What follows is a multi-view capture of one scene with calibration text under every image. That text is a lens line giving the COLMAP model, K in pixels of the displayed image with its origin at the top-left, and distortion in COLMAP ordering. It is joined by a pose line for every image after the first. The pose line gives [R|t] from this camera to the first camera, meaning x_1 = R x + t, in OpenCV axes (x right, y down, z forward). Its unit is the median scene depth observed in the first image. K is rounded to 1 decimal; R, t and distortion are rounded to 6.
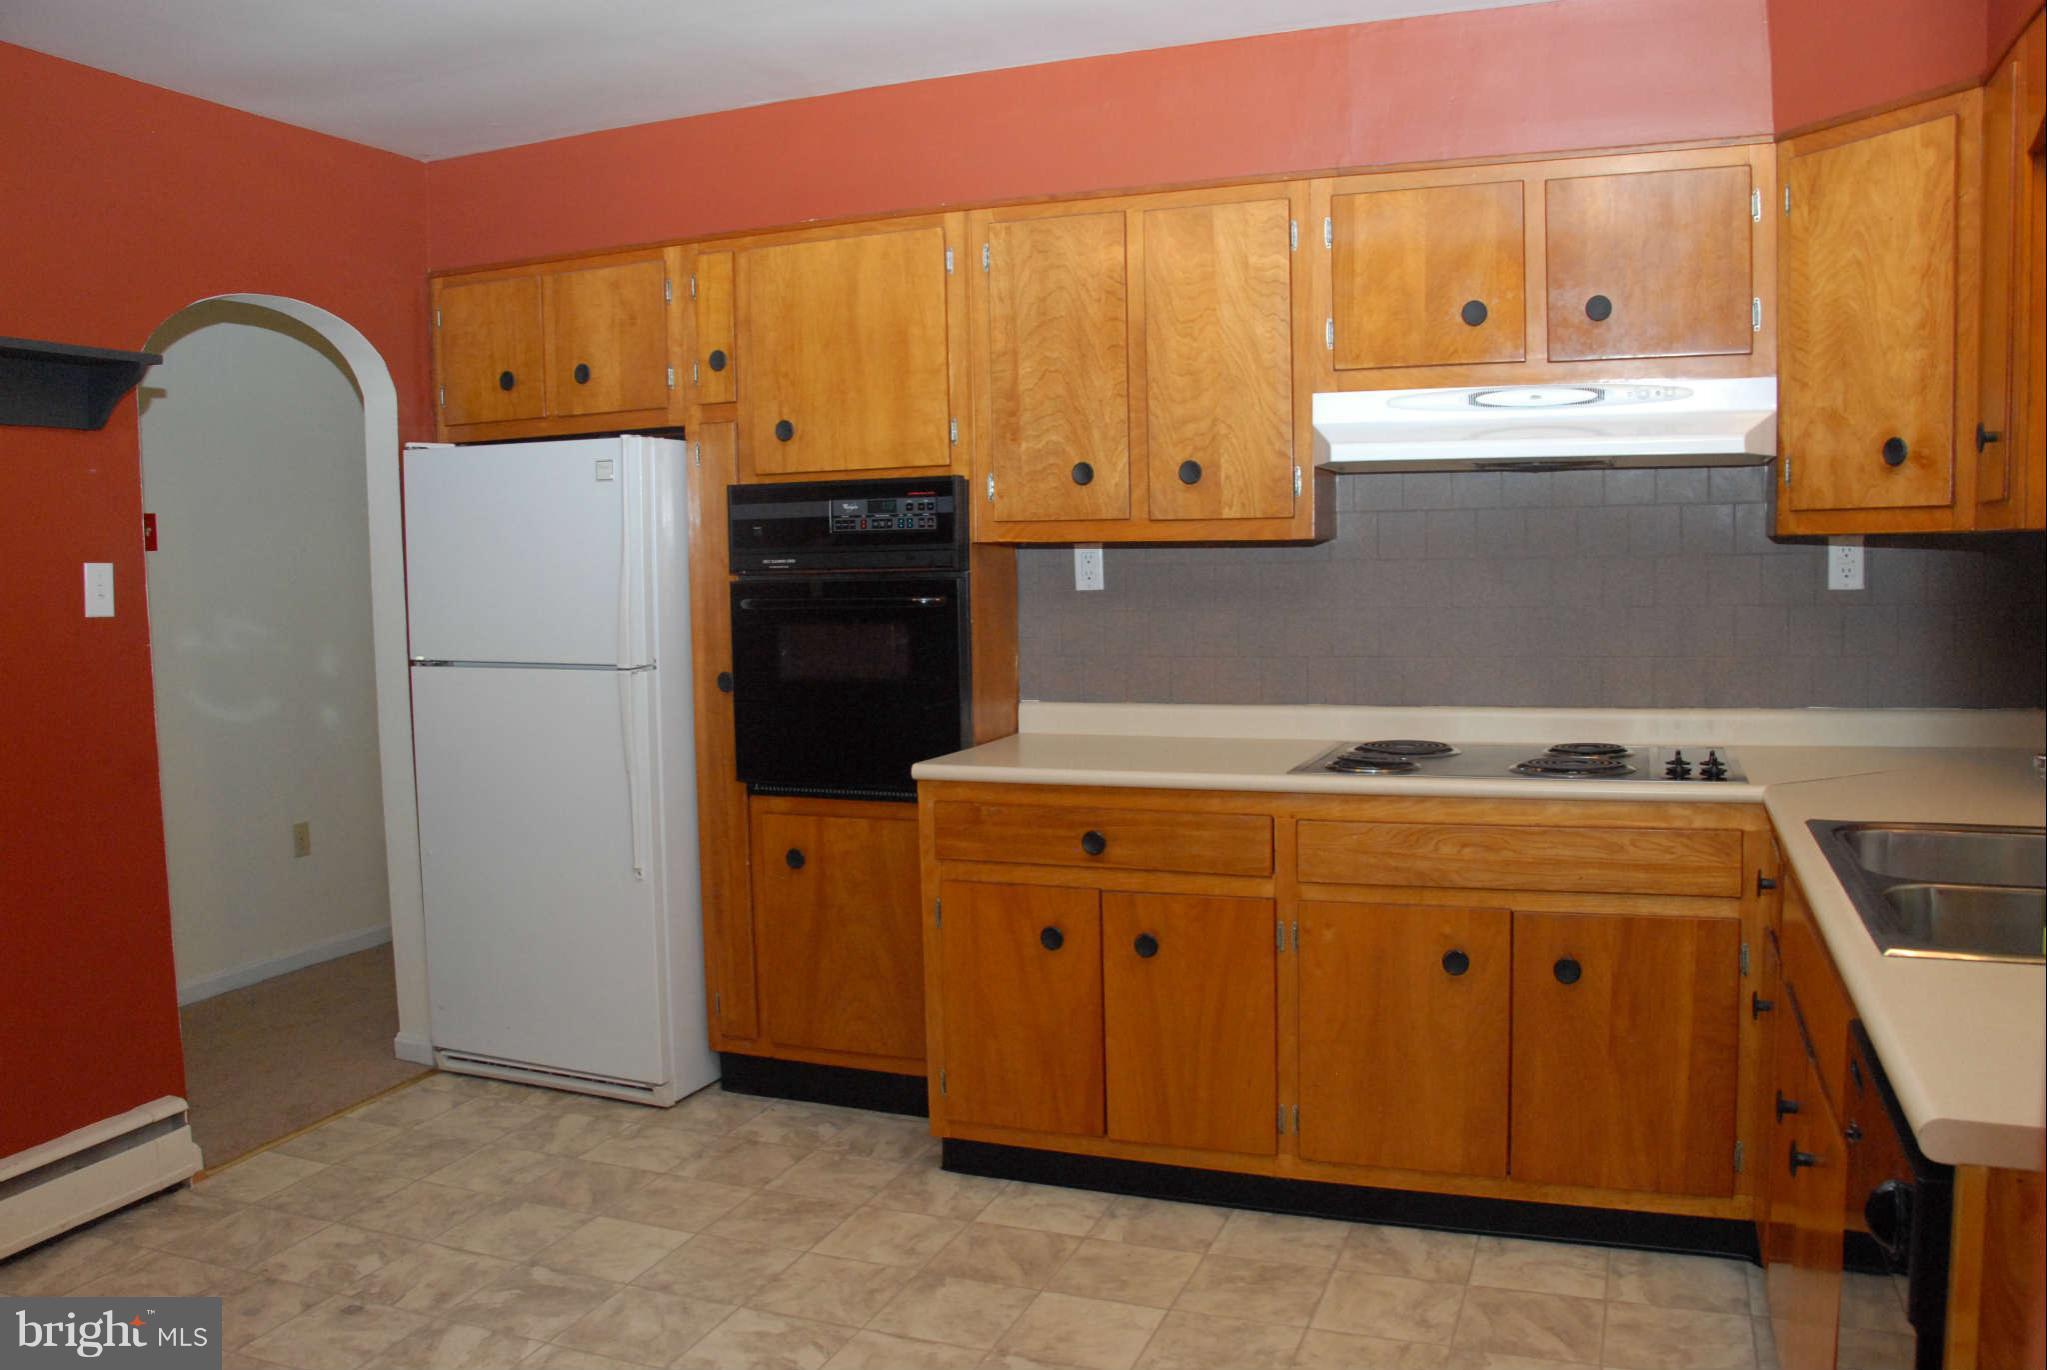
lens RADIAL K [[1605.7, 0, 1020.7], [0, 1605.7, 698.8], [0, 0, 1]] dist [-0.142146, 0.062167]
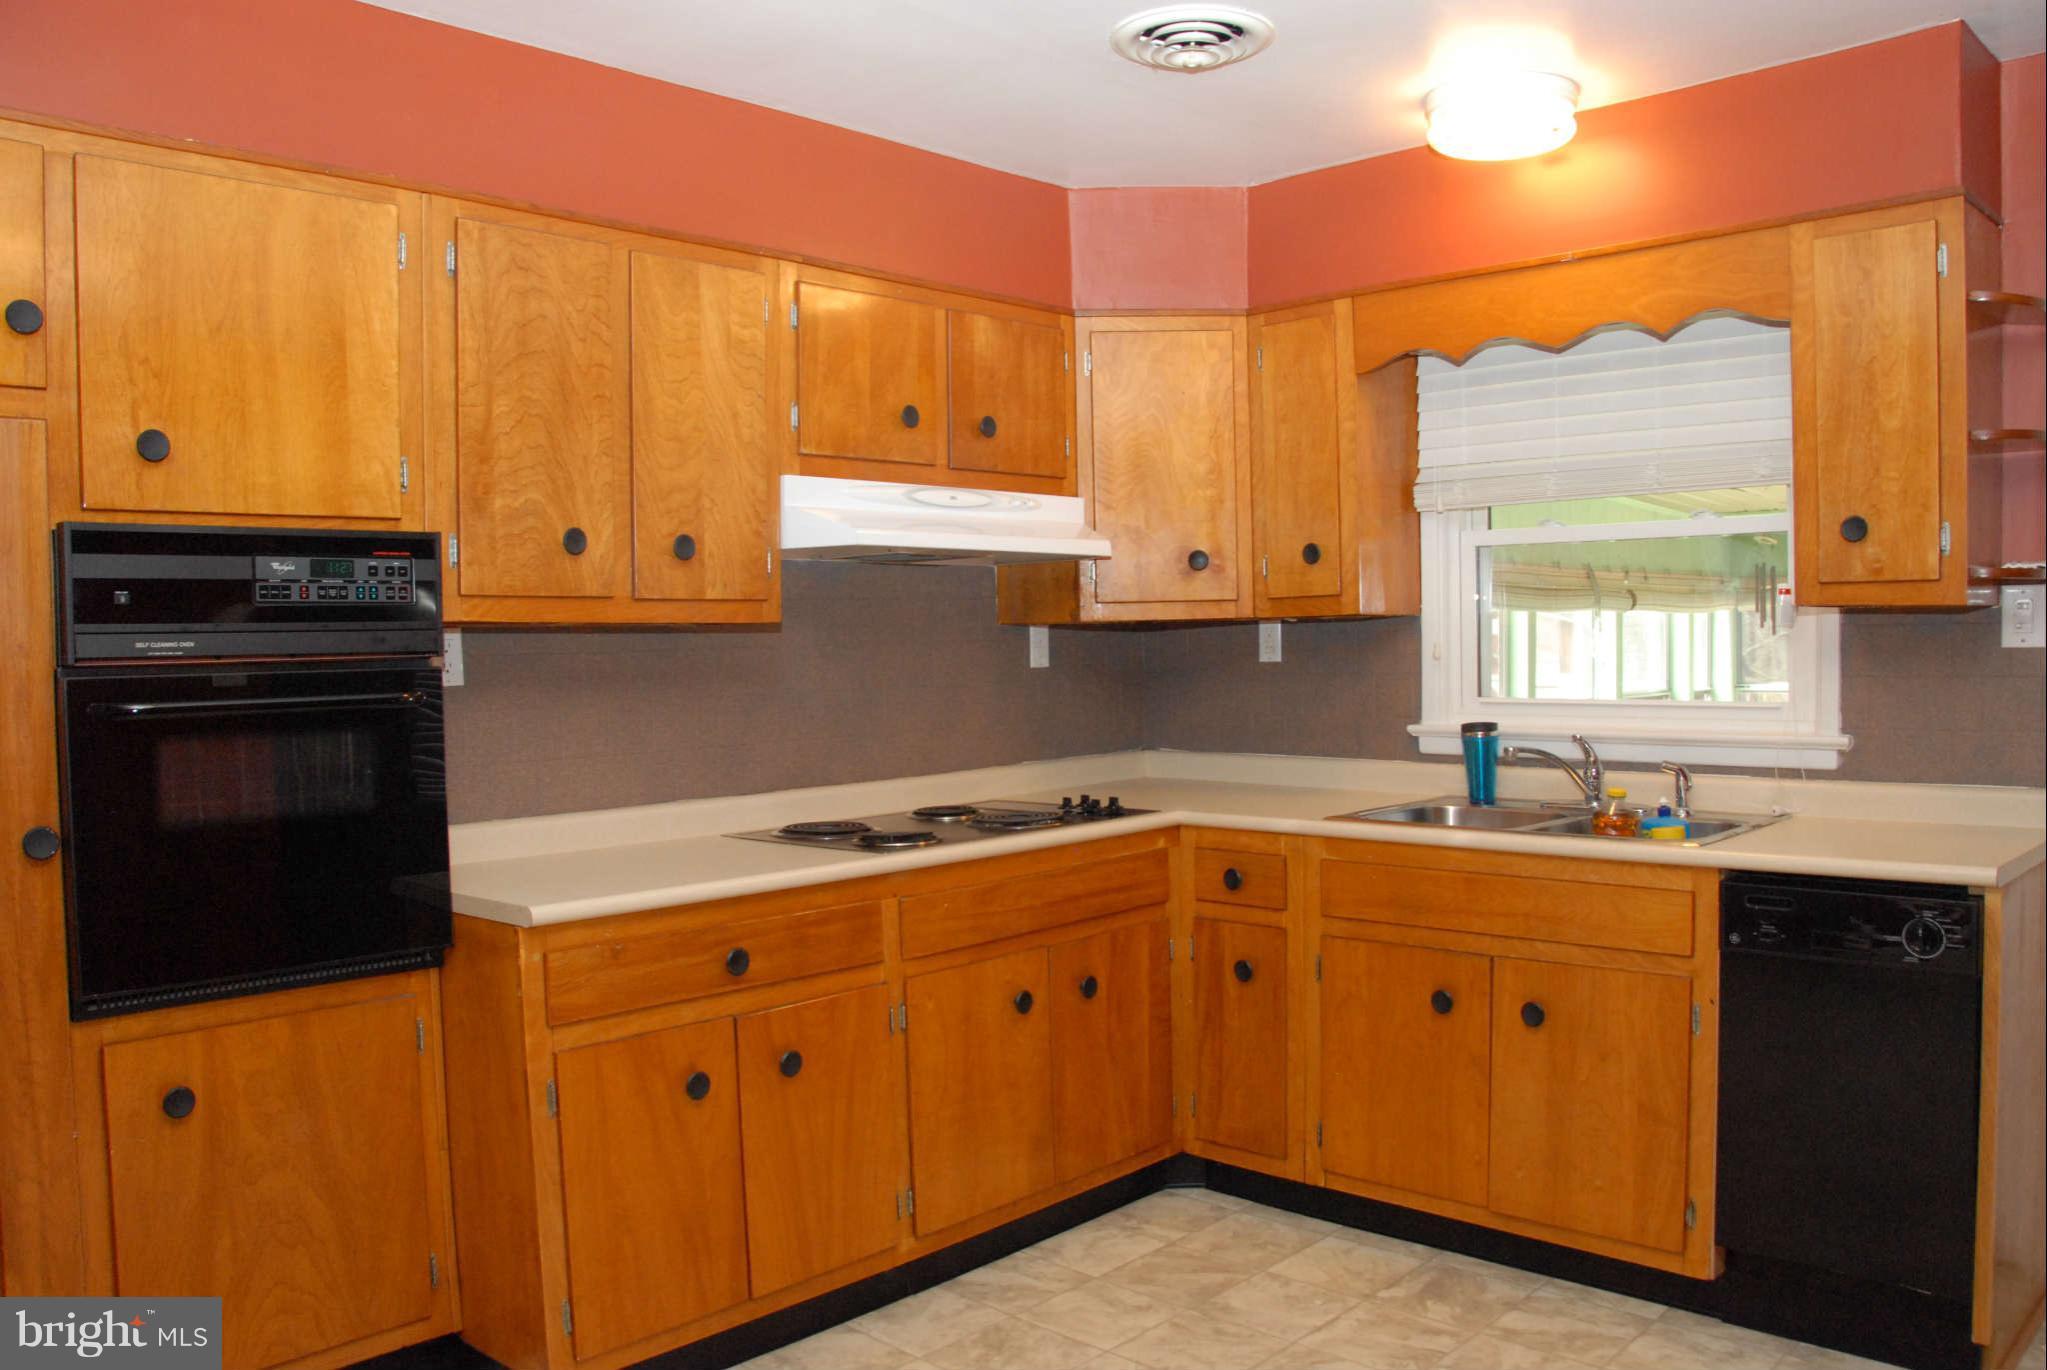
lens RADIAL K [[1605.7, 0, 1030.0], [0, 1605.7, 697.2], [0, 0, 1]] dist [-0.142146, 0.062167]
pose [[0.377608, -0.020137, 0.925747, -0.658328], [0.095480, 0.995281, -0.017296, -0.022560], [-0.921030, 0.094922, 0.377748, 0.485073]]
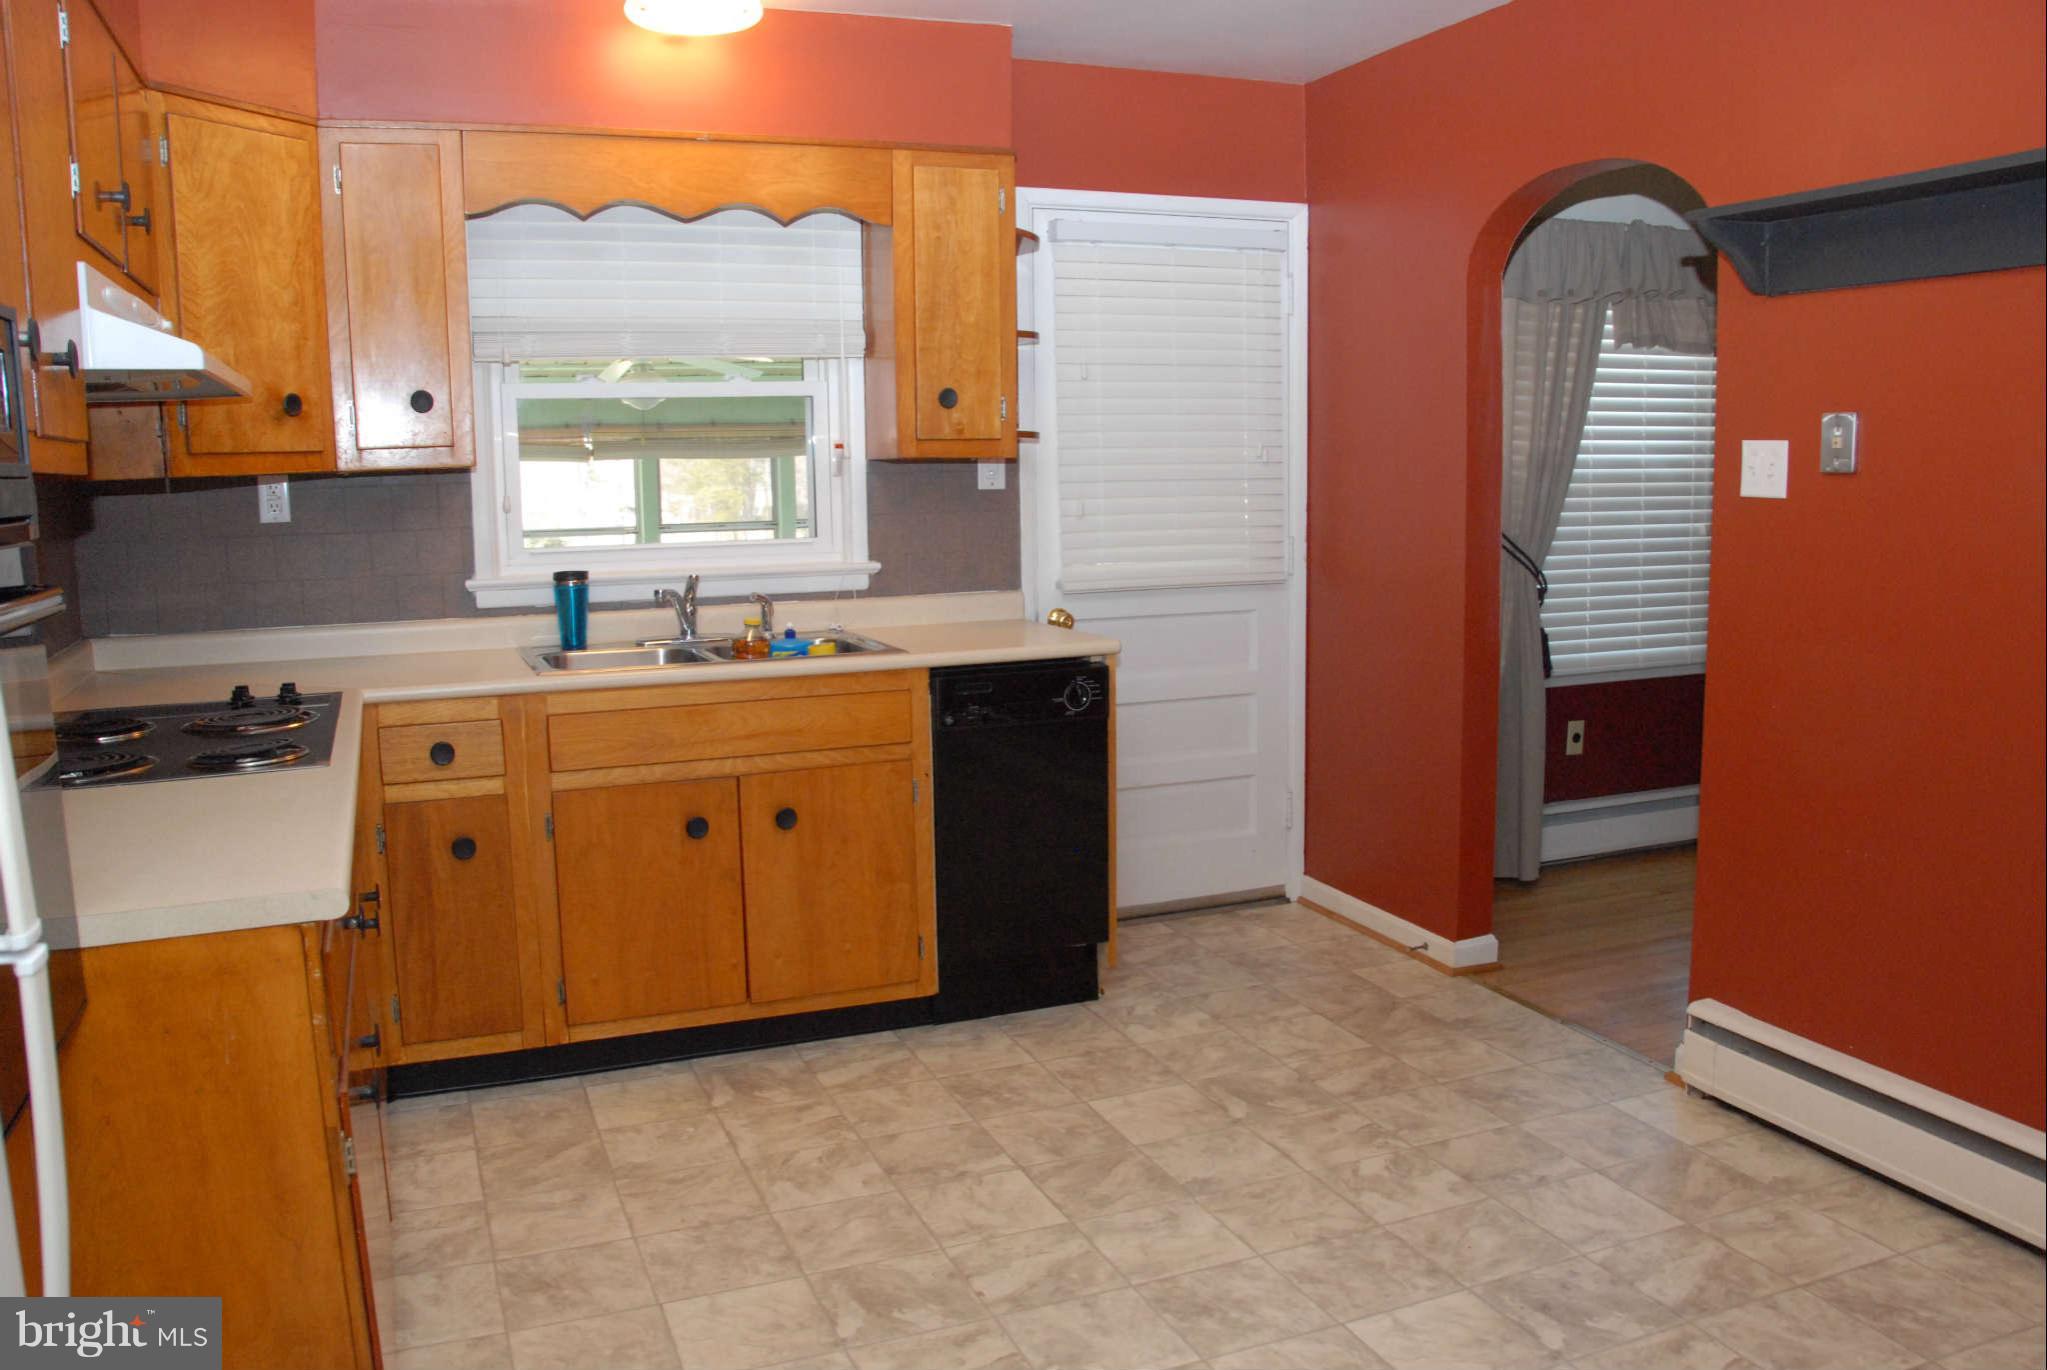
lens RADIAL K [[1605.7, 0, 1017.5], [0, 1605.7, 678.0], [0, 0, 1]] dist [-0.142146, 0.062167]
pose [[-0.685966, -0.065478, 0.724681, -0.568432], [0.097536, 0.978680, 0.180754, -0.093286], [-0.721067, 0.194674, -0.664955, 1.151112]]
